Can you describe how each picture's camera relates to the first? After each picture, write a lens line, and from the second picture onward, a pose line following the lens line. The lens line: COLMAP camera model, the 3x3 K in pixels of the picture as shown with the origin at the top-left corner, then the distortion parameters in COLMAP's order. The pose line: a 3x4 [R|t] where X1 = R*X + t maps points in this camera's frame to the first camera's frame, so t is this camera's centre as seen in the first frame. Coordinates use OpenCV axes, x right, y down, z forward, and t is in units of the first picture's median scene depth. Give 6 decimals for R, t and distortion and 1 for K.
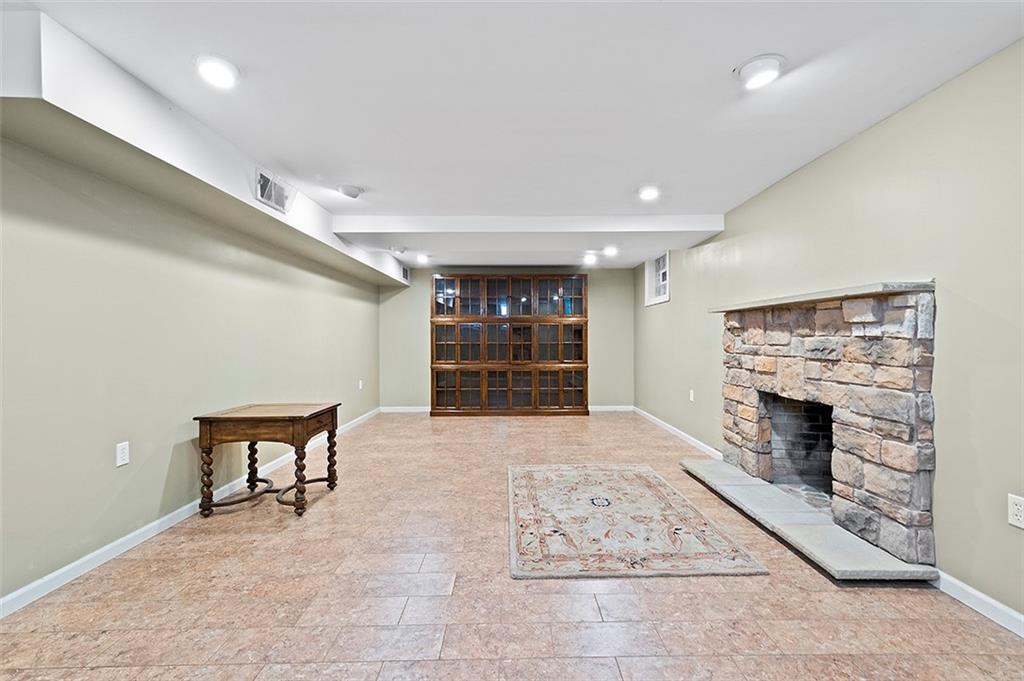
lens RADIAL K [[445.0, 0, 512.3], [0, 445.0, 339.4], [0, 0, 1]] dist [0.014653, -0.003761]
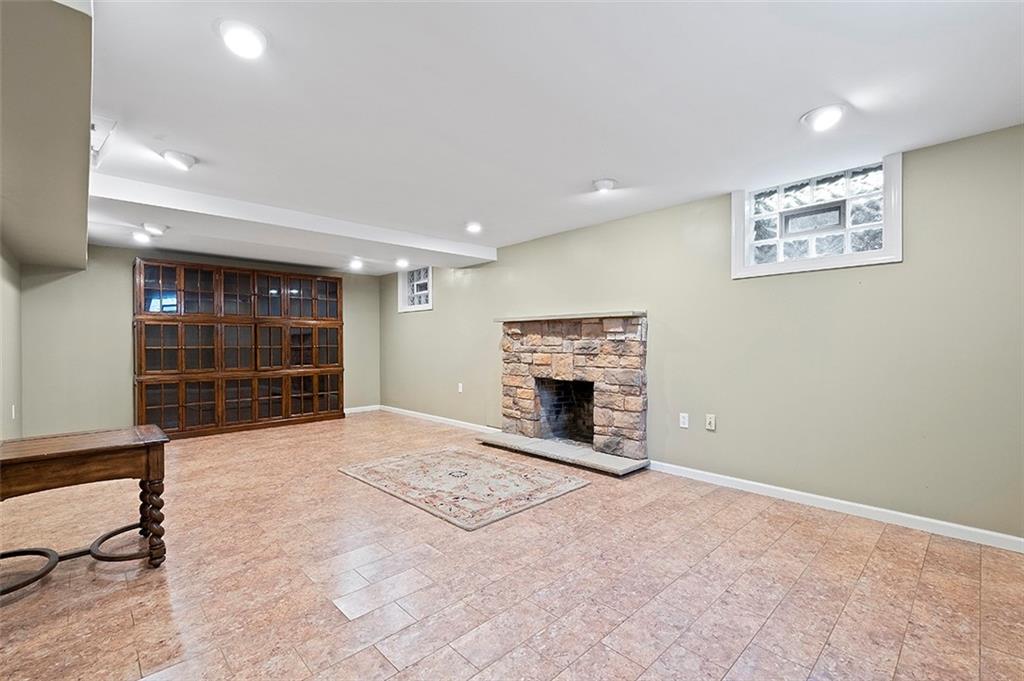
lens RADIAL K [[445.0, 0, 516.4], [0, 445.0, 341.5], [0, 0, 1]] dist [0.014653, -0.003761]
pose [[0.726270, 0.000397, 0.687410, -0.531741], [0.002387, 0.999992, -0.003099, 0.003017], [-0.687406, 0.003891, 0.726263, -0.005305]]
